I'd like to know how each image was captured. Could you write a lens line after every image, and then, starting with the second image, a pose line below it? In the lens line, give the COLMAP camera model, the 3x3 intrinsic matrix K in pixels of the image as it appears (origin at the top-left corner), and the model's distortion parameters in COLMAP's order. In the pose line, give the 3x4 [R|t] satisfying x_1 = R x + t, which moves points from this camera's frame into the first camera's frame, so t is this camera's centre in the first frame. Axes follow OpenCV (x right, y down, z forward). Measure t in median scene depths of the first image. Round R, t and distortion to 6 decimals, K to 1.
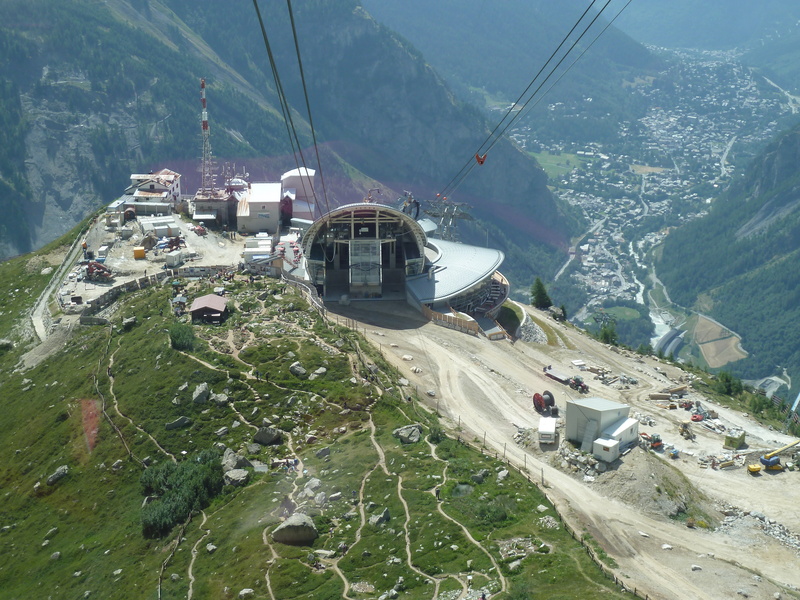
lens RADIAL K [[1364.0, 0, 400.0], [0, 1364.0, 300.0], [0, 0, 1]] dist [-0.035741, 0.080849]
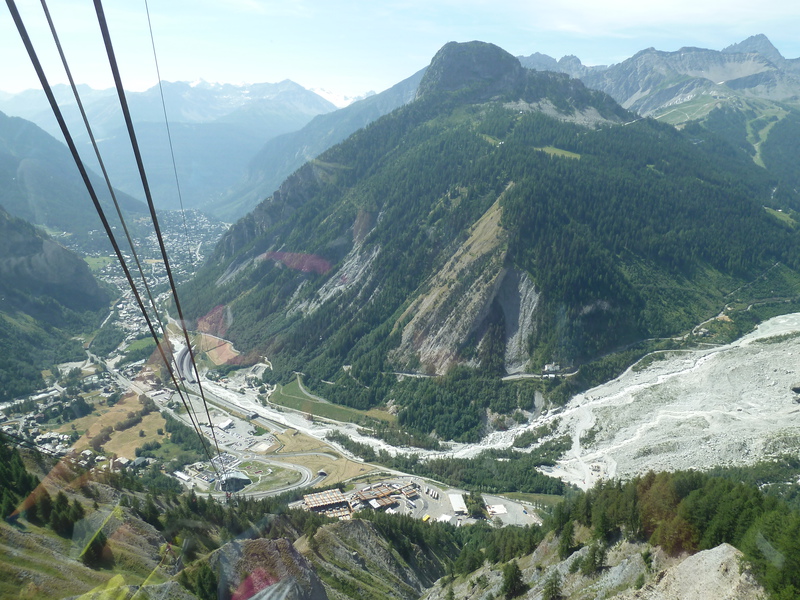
lens RADIAL K [[592.9, 0, 400.0], [0, 592.9, 300.0], [0, 0, 1]] dist [-0.034747, 0.001335]
pose [[0.834994, -0.126423, 0.535539, 0.044538], [0.155499, 0.987793, -0.009265, 0.012427], [-0.527830, 0.091012, 0.844460, 0.265177]]
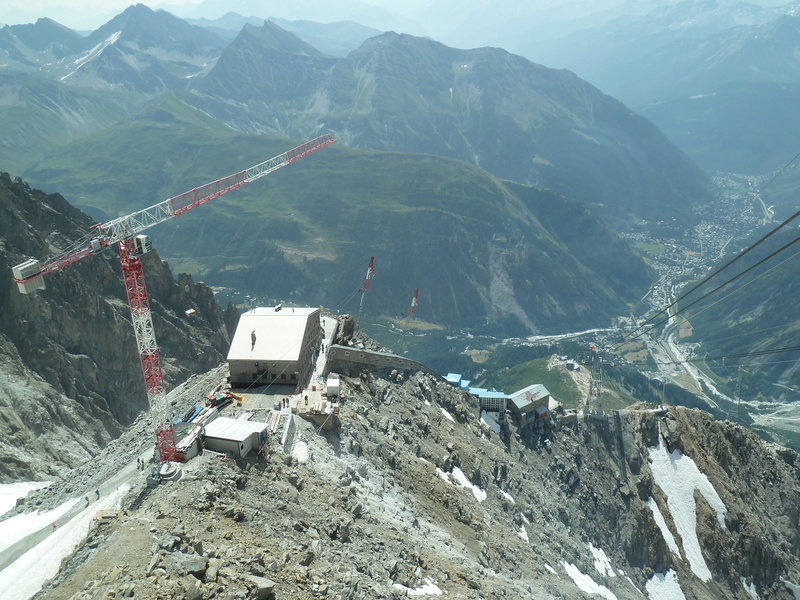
lens RADIAL K [[703.1, 0, 400.9], [0, 703.1, 279.3], [0, 0, 1]] dist [-0.008913, -0.009322]
pose [[0.956507, 0.088393, -0.277993, 0.026795], [-0.069150, 0.994529, 0.078301, -0.150138], [0.283393, -0.055672, 0.957386, -0.716251]]
